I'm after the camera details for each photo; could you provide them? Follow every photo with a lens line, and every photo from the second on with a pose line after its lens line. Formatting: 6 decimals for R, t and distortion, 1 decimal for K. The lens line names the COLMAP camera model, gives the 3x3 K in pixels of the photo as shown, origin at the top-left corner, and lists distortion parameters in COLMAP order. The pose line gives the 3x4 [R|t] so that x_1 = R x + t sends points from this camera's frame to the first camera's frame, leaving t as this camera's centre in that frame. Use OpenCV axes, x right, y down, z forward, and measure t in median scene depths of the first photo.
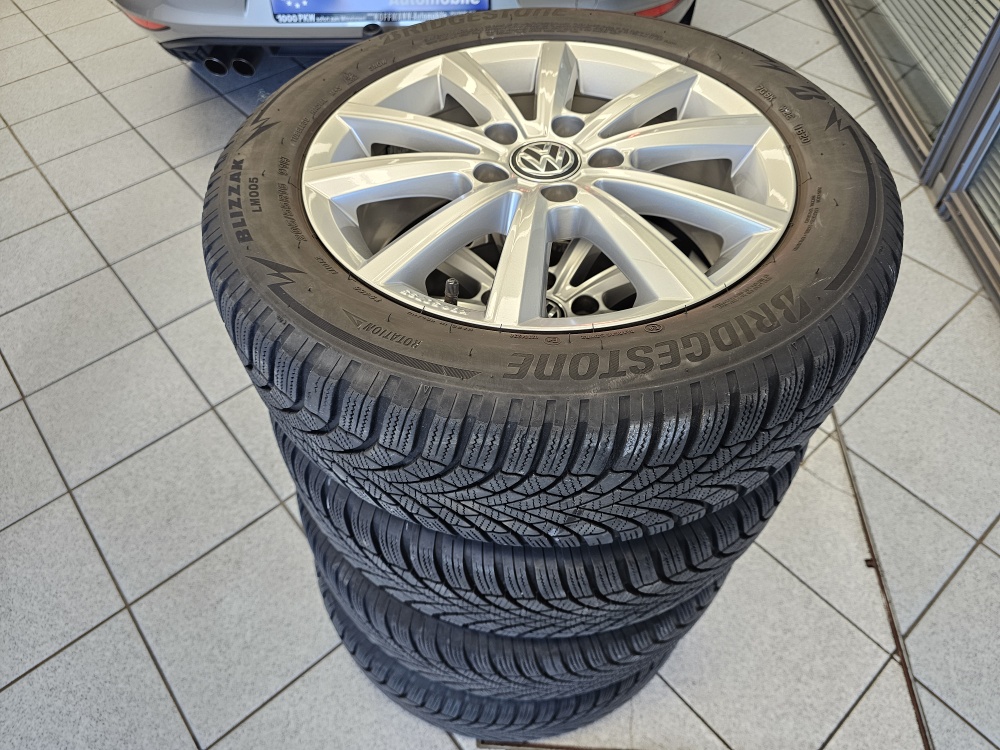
lens RADIAL K [[687.1, 0, 501.2], [0, 687.1, 380.2], [0, 0, 1]] dist [0.041972, -0.047467]
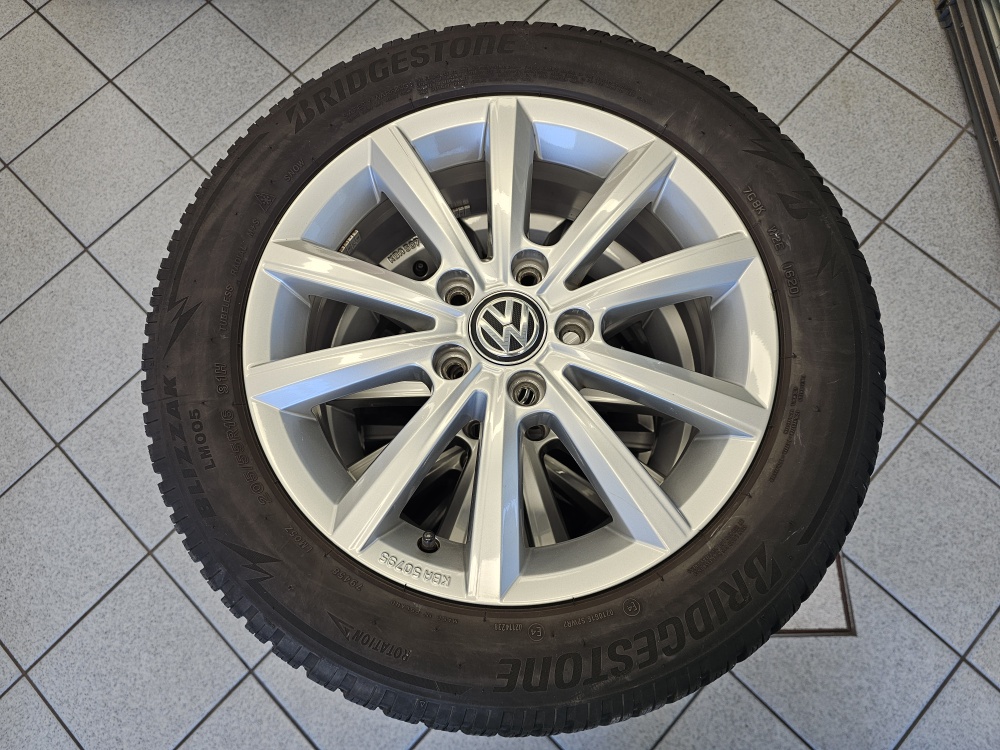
lens RADIAL K [[680.2, 0, 493.7], [0, 680.2, 370.0], [0, 0, 1]] dist [0.053271, -0.061015]
pose [[0.994998, -0.097728, 0.020683, 0.012623], [0.080811, 0.909200, 0.408442, -0.381666], [-0.058721, -0.404728, 0.912550, 0.096861]]
